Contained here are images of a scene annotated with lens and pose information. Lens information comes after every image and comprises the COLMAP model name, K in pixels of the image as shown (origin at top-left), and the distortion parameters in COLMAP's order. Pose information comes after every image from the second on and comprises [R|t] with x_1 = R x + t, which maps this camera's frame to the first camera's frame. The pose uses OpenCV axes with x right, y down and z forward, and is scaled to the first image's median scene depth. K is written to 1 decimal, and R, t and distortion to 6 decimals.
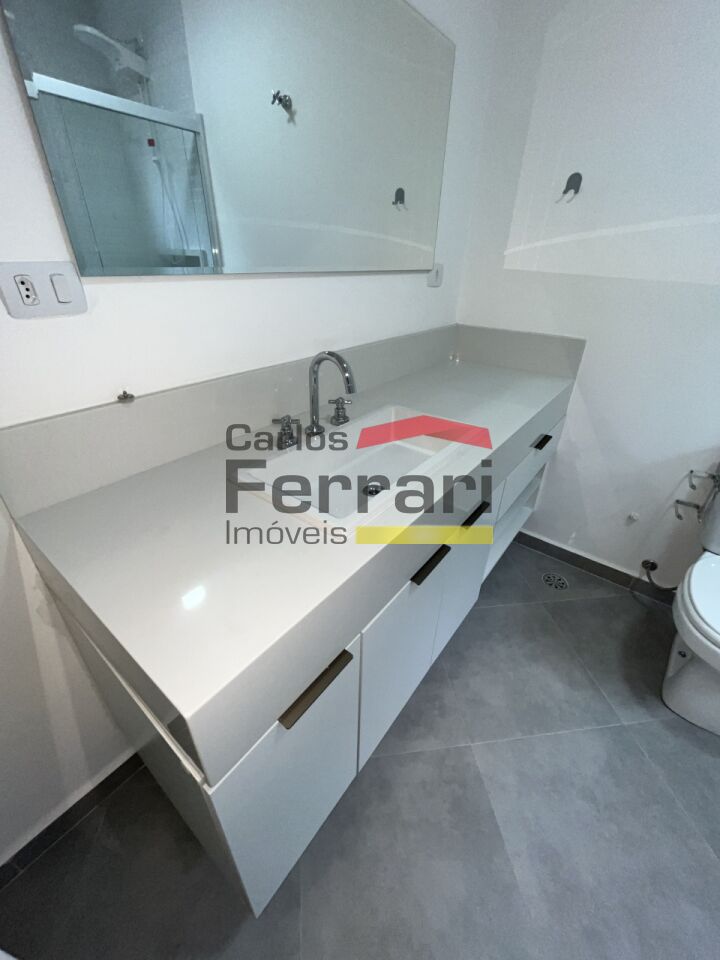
lens RADIAL K [[387.4, 0, 360.8], [0, 387.4, 479.5], [0, 0, 1]] dist [0.001442, 0.000482]
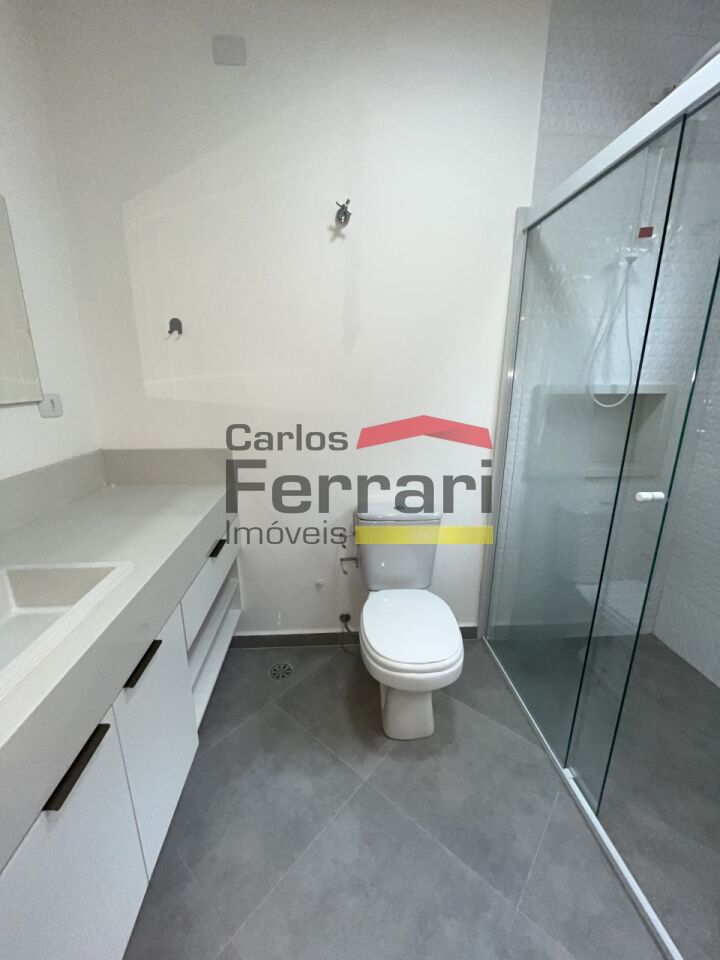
lens RADIAL K [[387.4, 0, 358.2], [0, 387.4, 480.6], [0, 0, 1]] dist [0.001442, 0.000482]
pose [[0.746867, -0.194218, 0.635979, 0.128796], [0.341488, 0.932675, -0.116204, -0.017117], [-0.570593, 0.303968, 0.762907, -0.044273]]
